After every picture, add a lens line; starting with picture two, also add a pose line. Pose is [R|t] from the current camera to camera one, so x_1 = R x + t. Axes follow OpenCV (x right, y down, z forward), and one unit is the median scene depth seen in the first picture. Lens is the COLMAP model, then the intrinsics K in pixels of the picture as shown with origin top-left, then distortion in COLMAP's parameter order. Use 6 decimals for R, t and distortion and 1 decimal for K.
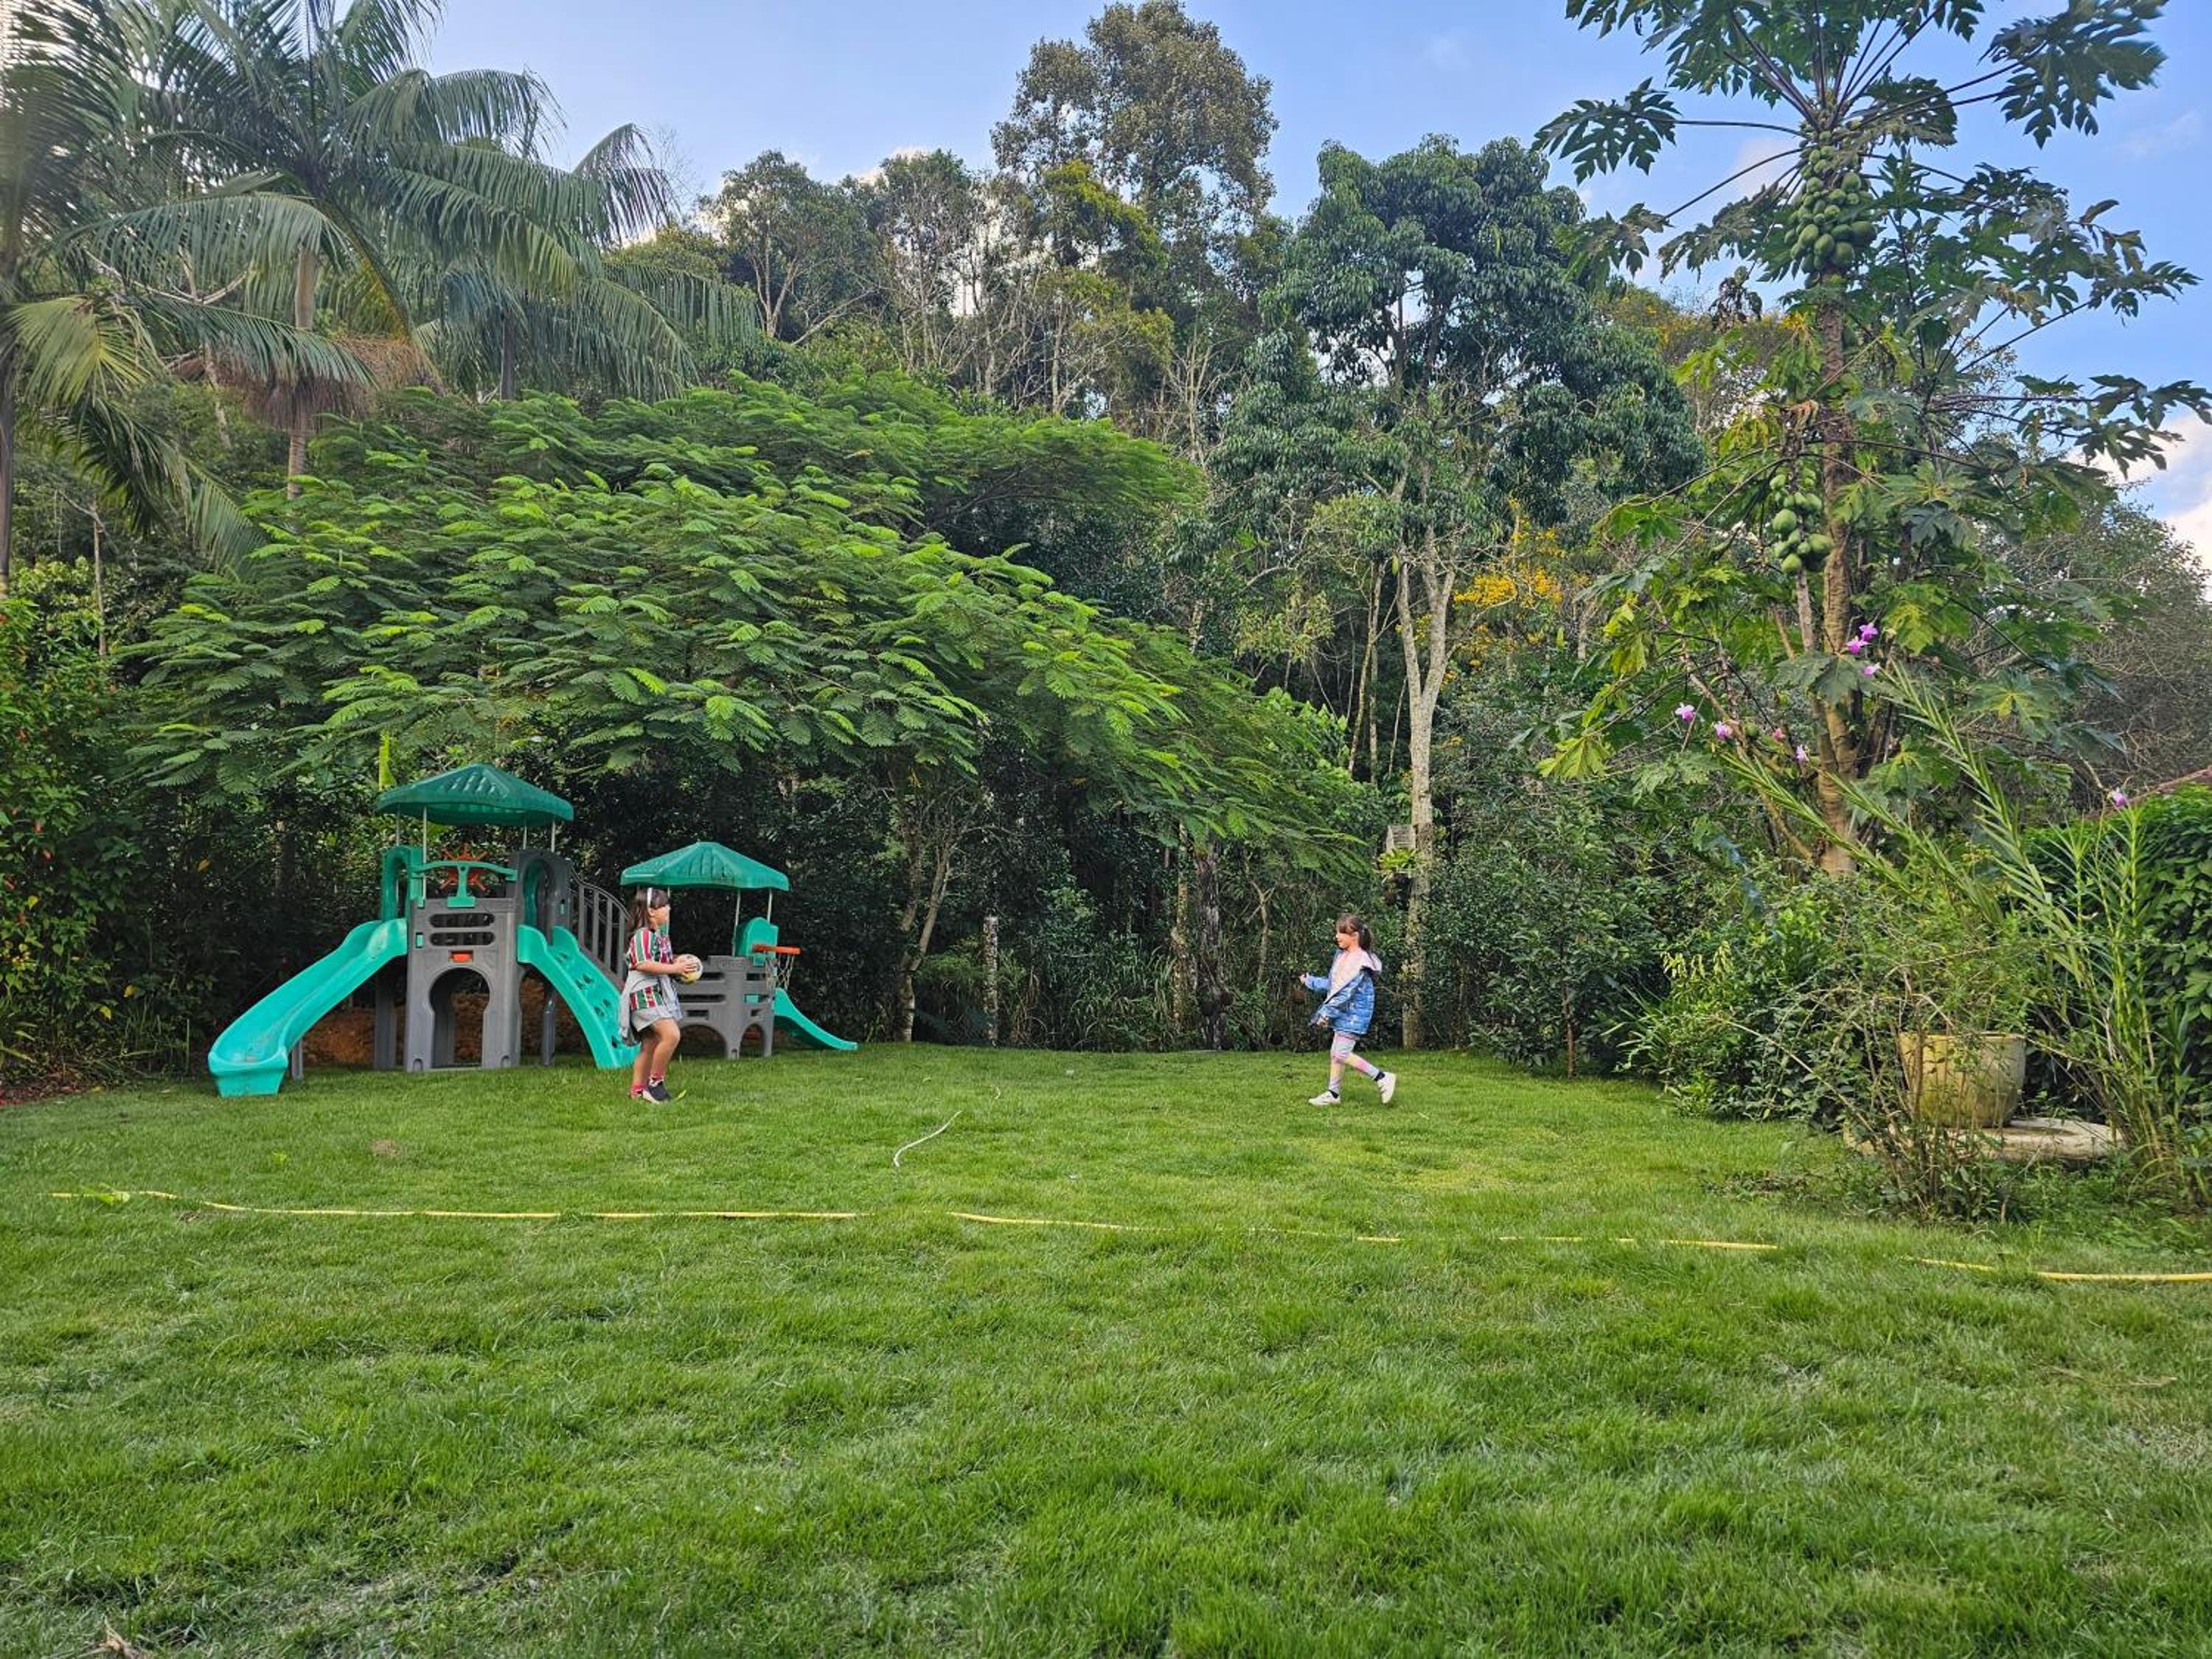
lens RADIAL K [[1475.2, 0, 1101.4], [0, 1475.2, 836.3], [0, 0, 1]] dist [0.037648, -0.036802]
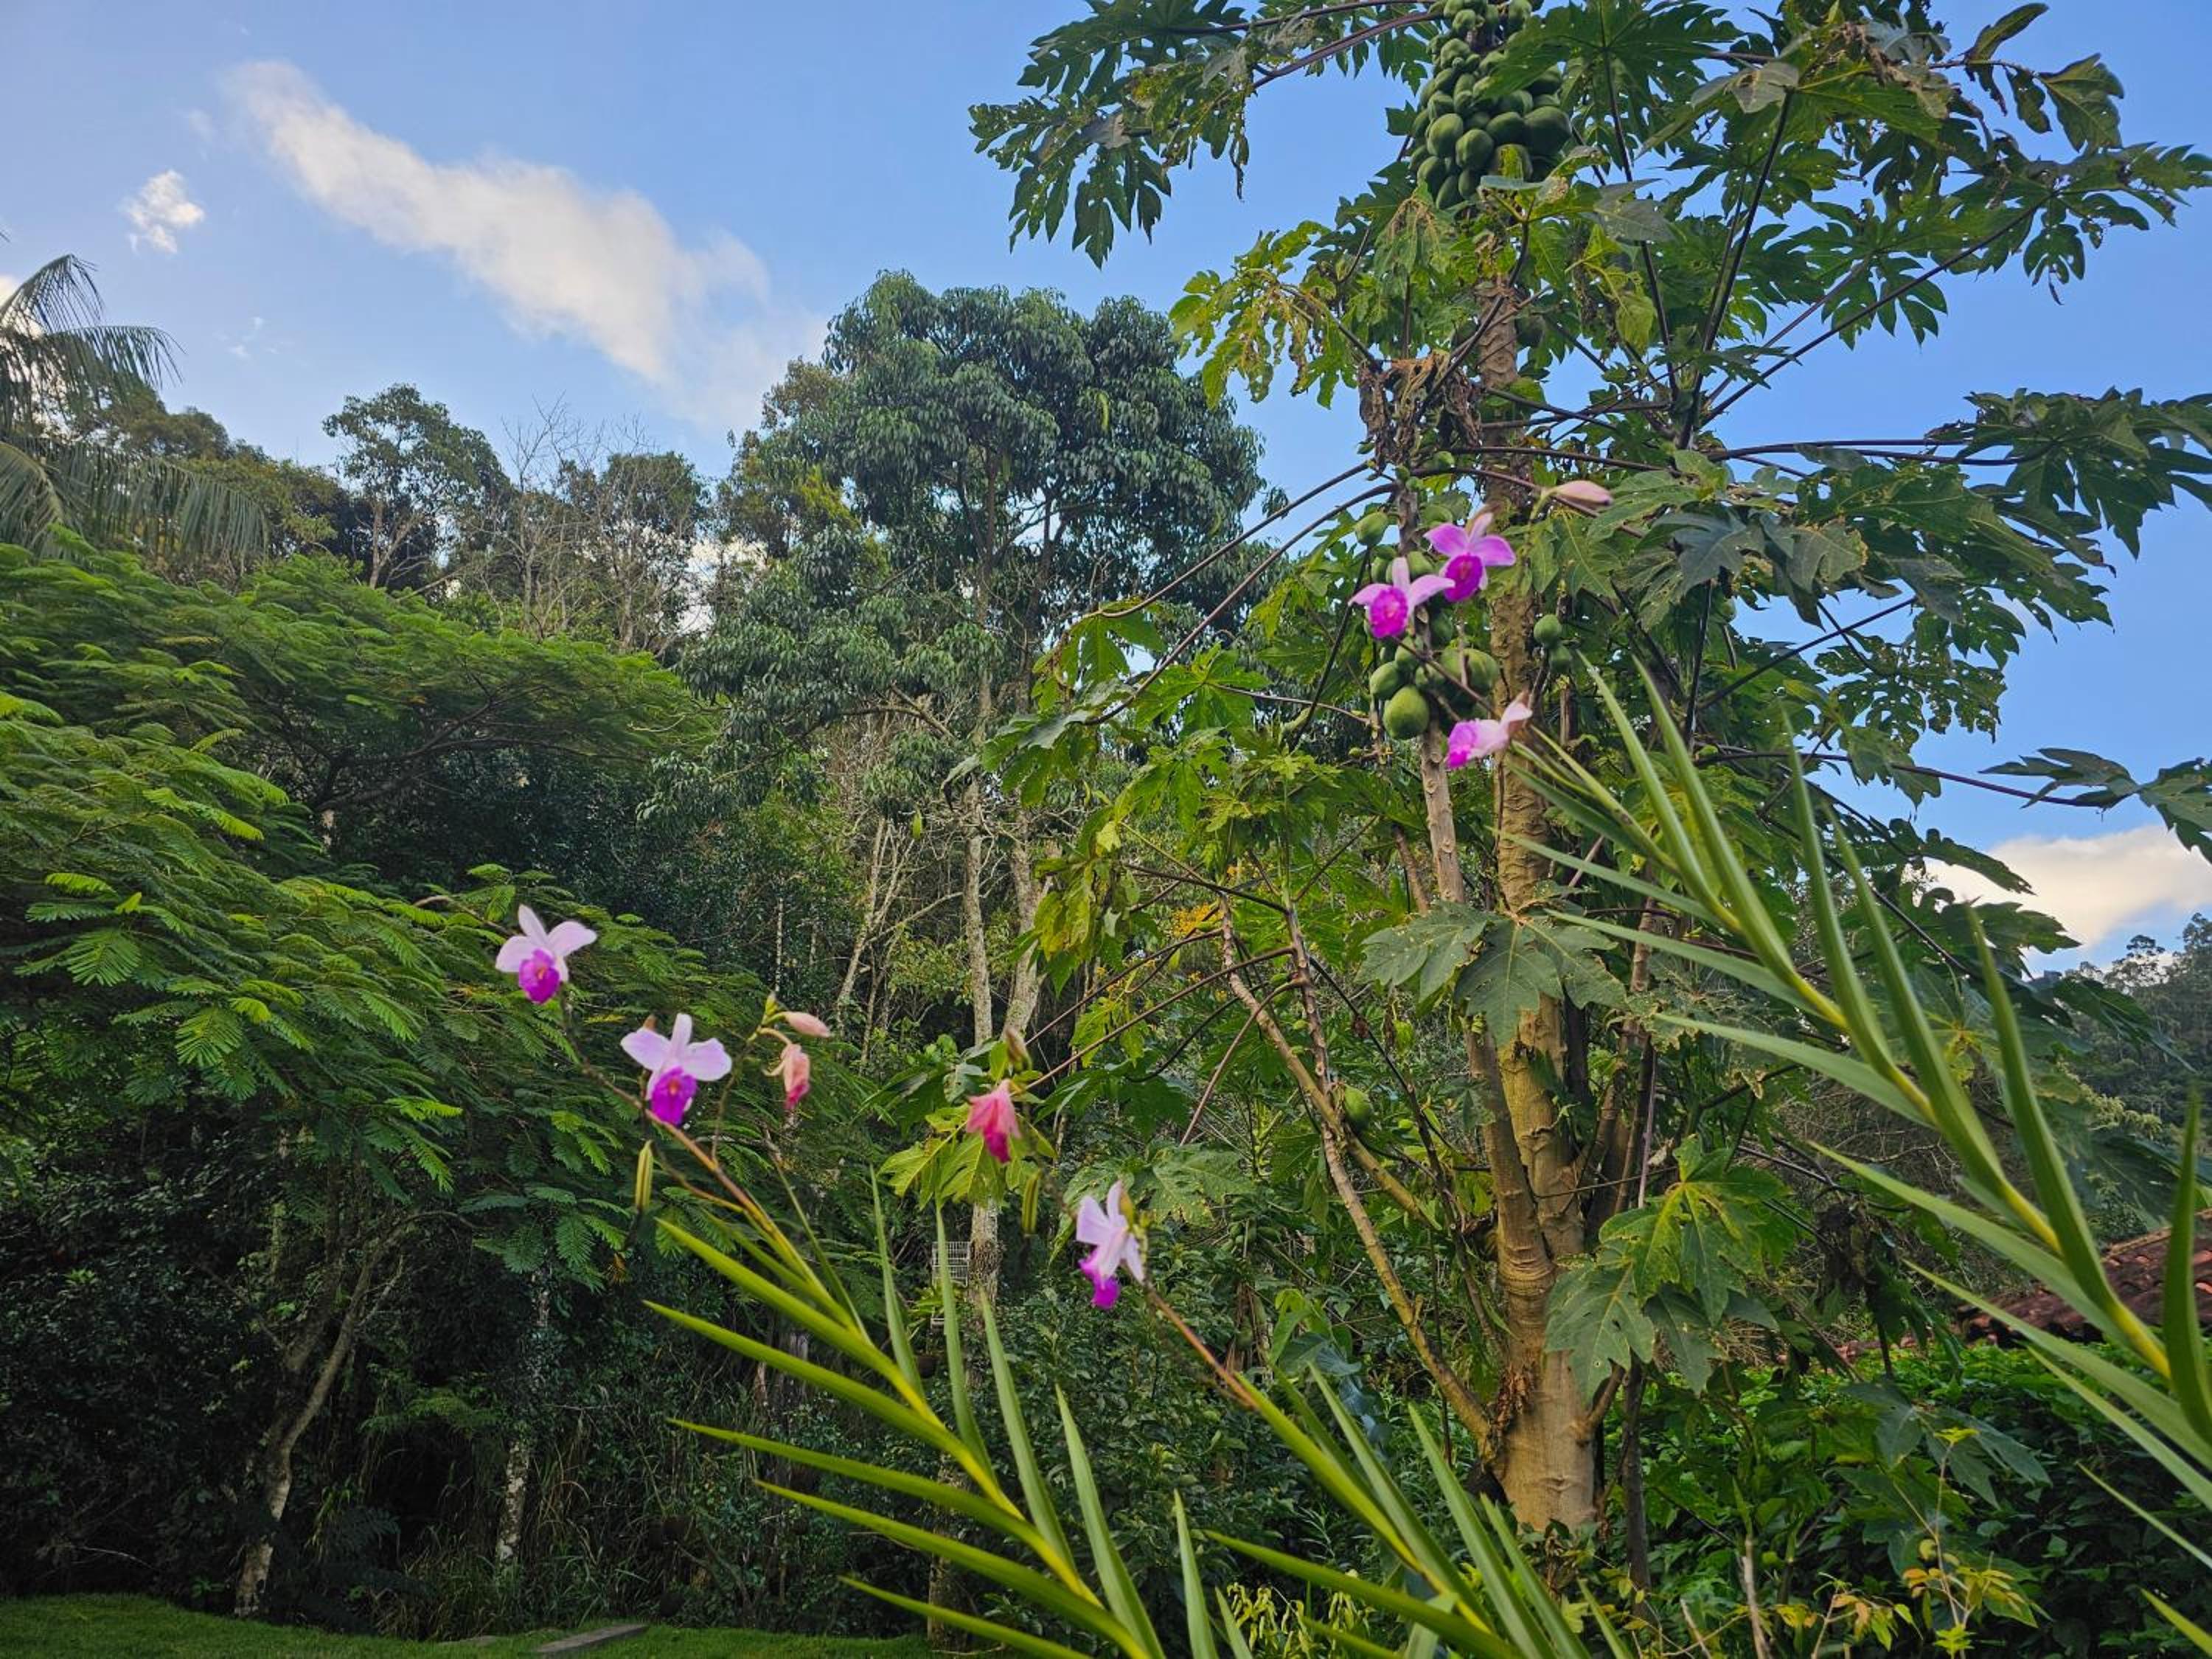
lens RADIAL K [[1475.2, 0, 1082.6], [0, 1475.2, 819.8], [0, 0, 1]] dist [0.037648, -0.036802]
pose [[0.991634, 0.070485, 0.108136, 0.221283], [-0.040917, 0.966190, -0.254563, -0.028271], [-0.122423, 0.248008, 0.960991, 0.412140]]
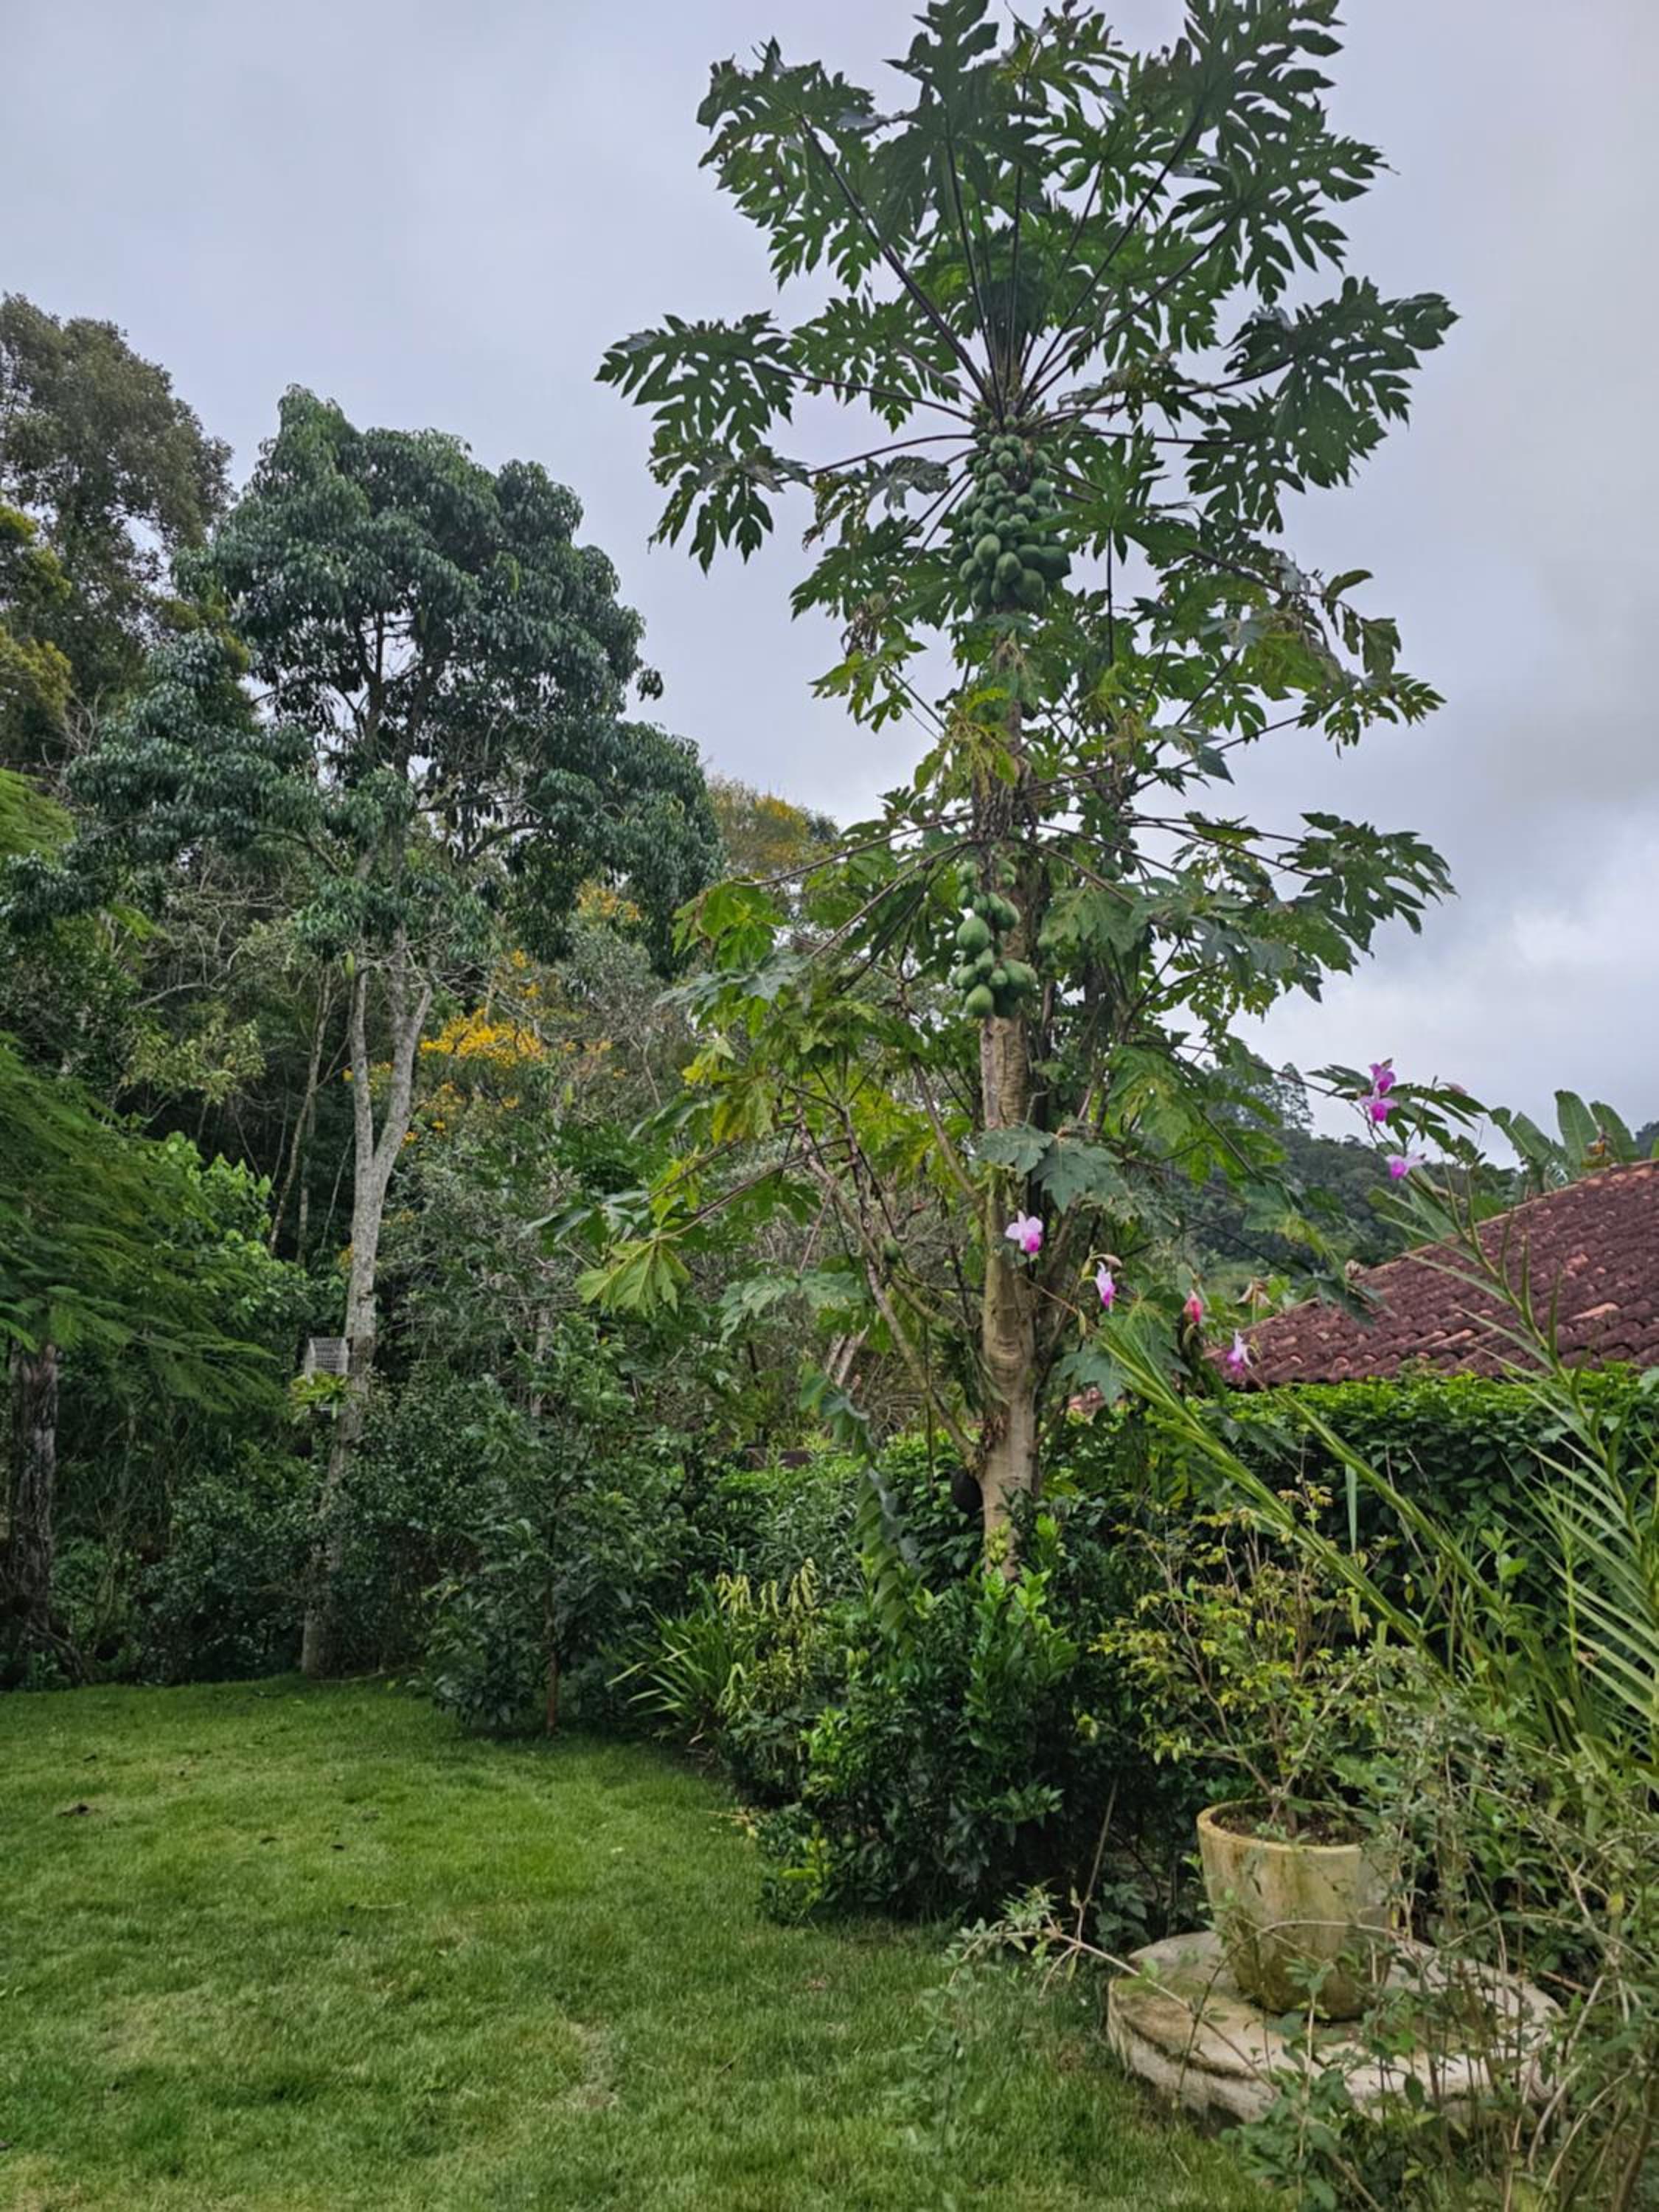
lens RADIAL K [[1475.2, 0, 827.6], [0, 1475.2, 1122.5], [0, 0, 1]] dist [0.037648, -0.036802]
pose [[0.866645, 0.097977, 0.489210, 0.067342], [-0.036209, 0.990294, -0.134187, -0.028332], [-0.497609, 0.098579, 0.861781, 0.329151]]
